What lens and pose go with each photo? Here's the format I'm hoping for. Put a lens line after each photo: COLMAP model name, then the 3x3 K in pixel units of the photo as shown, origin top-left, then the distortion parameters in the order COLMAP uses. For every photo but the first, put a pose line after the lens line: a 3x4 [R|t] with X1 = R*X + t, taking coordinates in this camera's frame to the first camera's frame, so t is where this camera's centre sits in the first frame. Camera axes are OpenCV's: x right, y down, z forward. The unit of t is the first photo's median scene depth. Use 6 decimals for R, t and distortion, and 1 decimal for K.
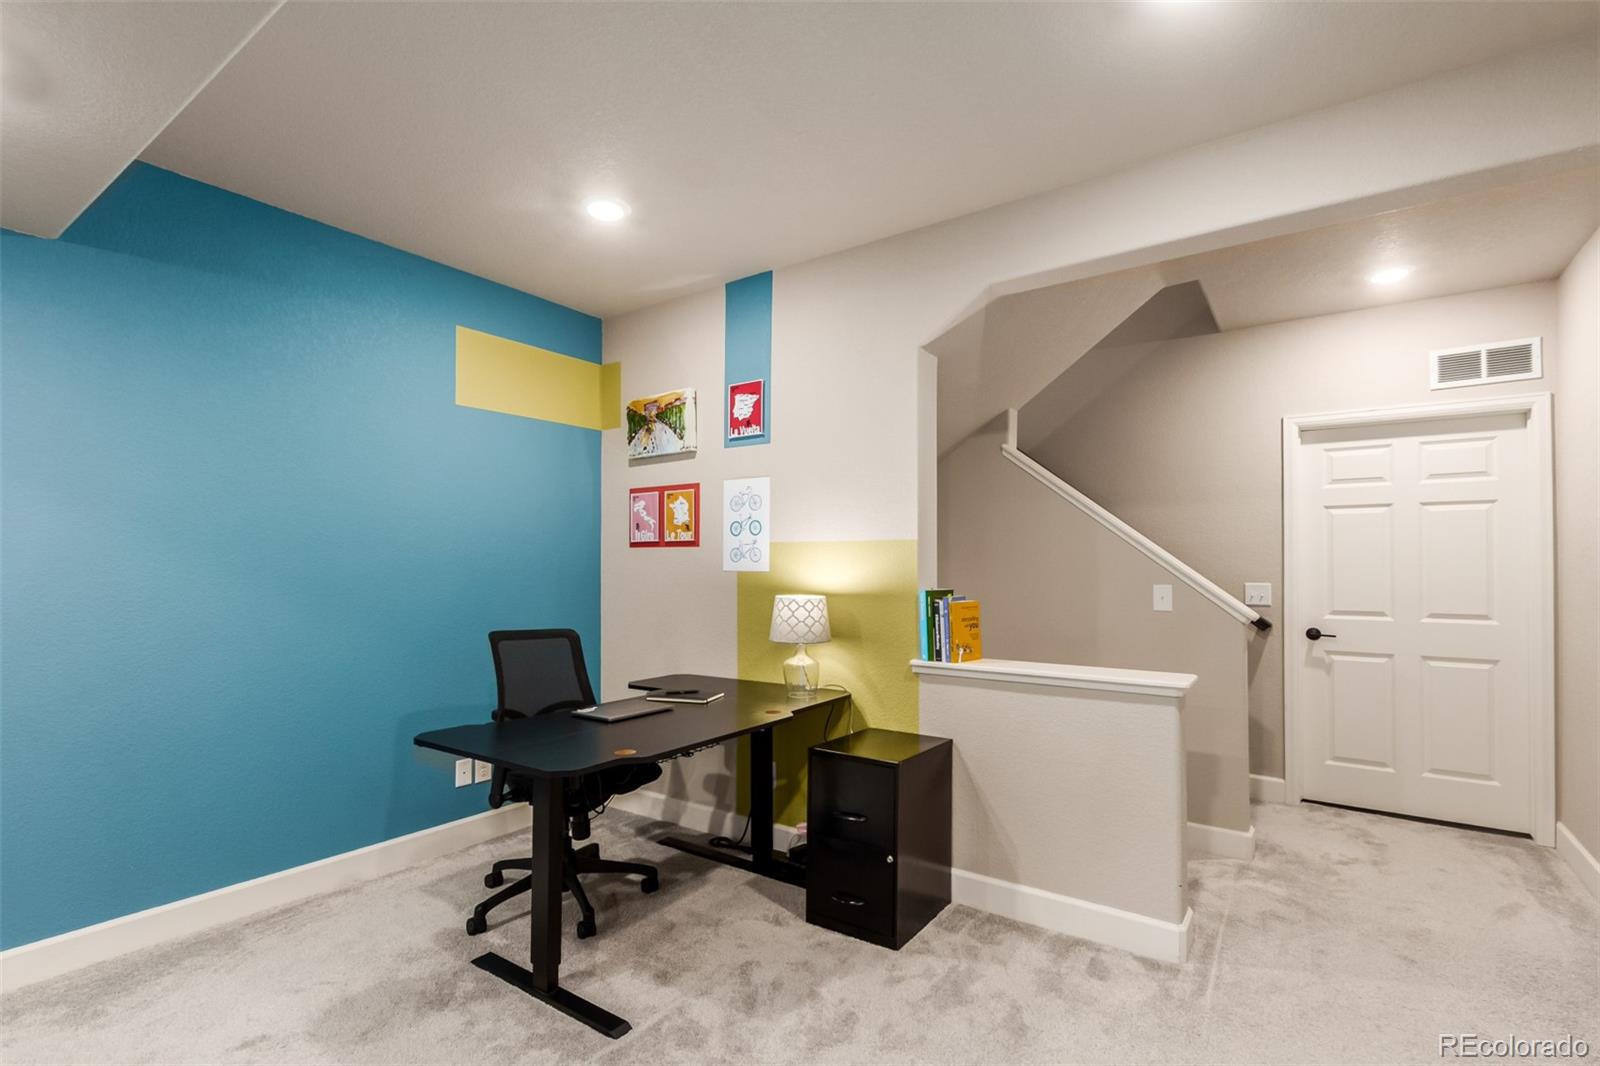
lens RADIAL K [[734.2, 0, 804.5], [0, 734.2, 559.2], [0, 0, 1]] dist [0.003840, -0.000429]
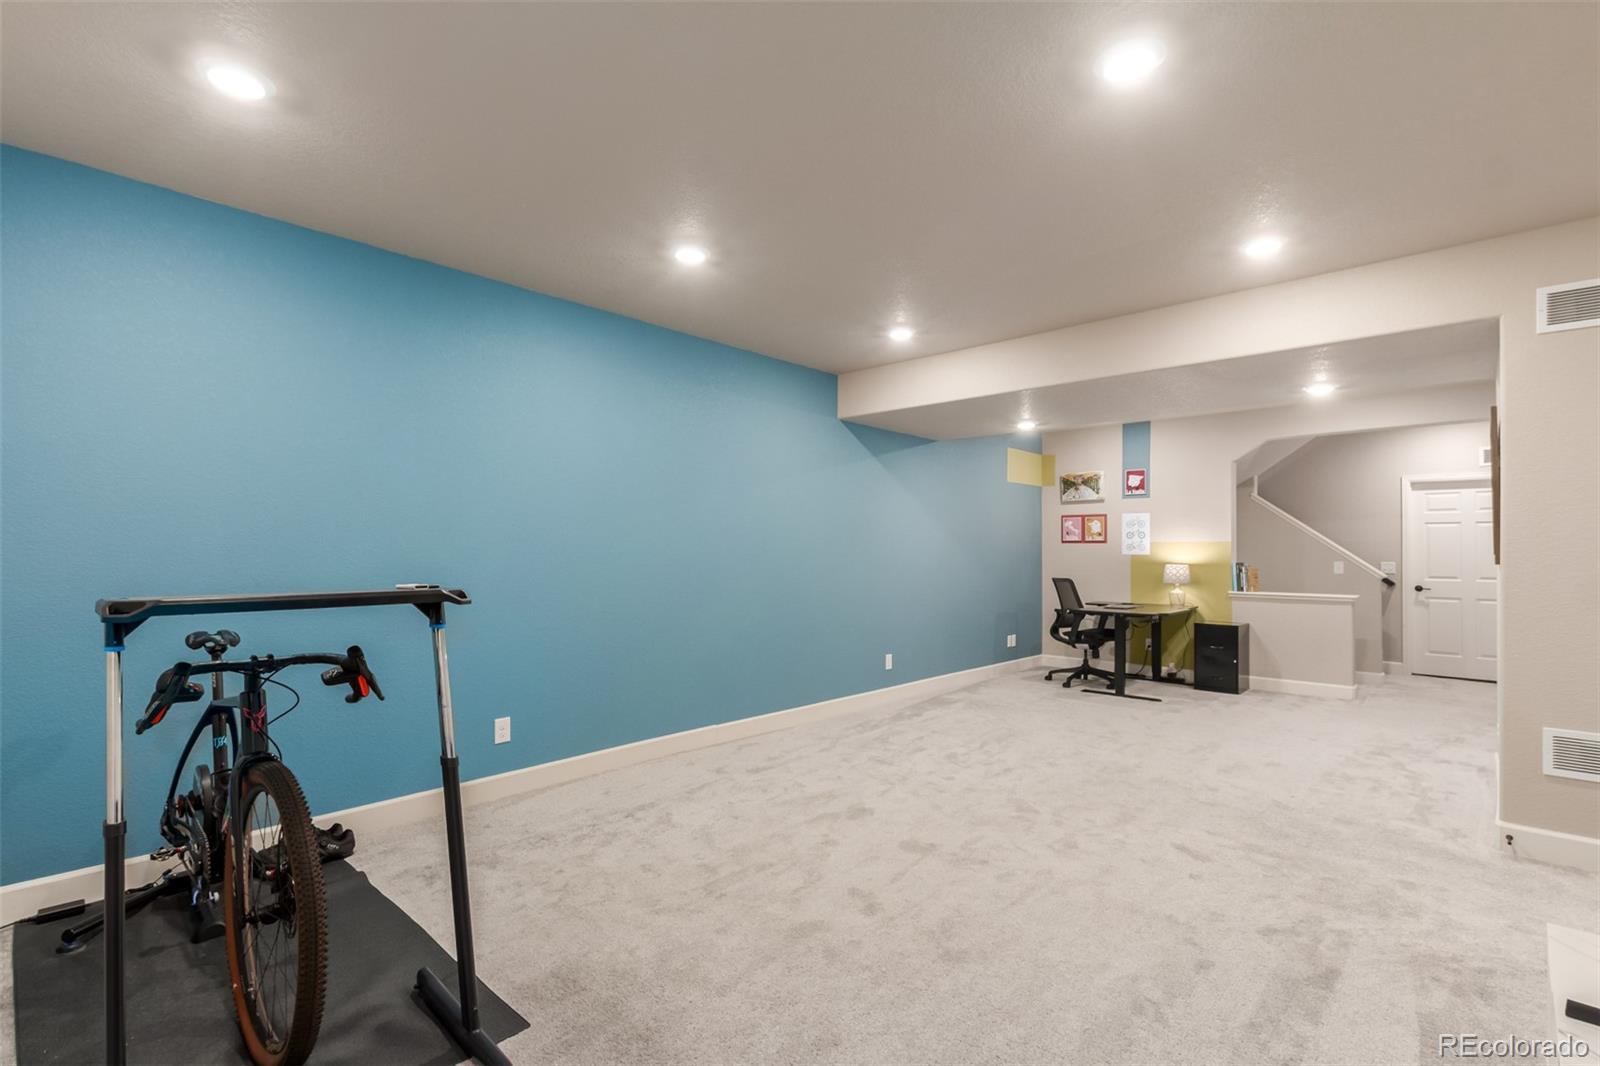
lens RADIAL K [[730.3, 0, 806.0], [0, 730.3, 543.5], [0, 0, 1]] dist [0.002423, -0.001378]
pose [[0.991622, 0.002283, -0.129151, -0.749861], [-0.002544, 0.999995, -0.001852, -0.010075], [0.129146, 0.002165, 0.991623, -1.269460]]
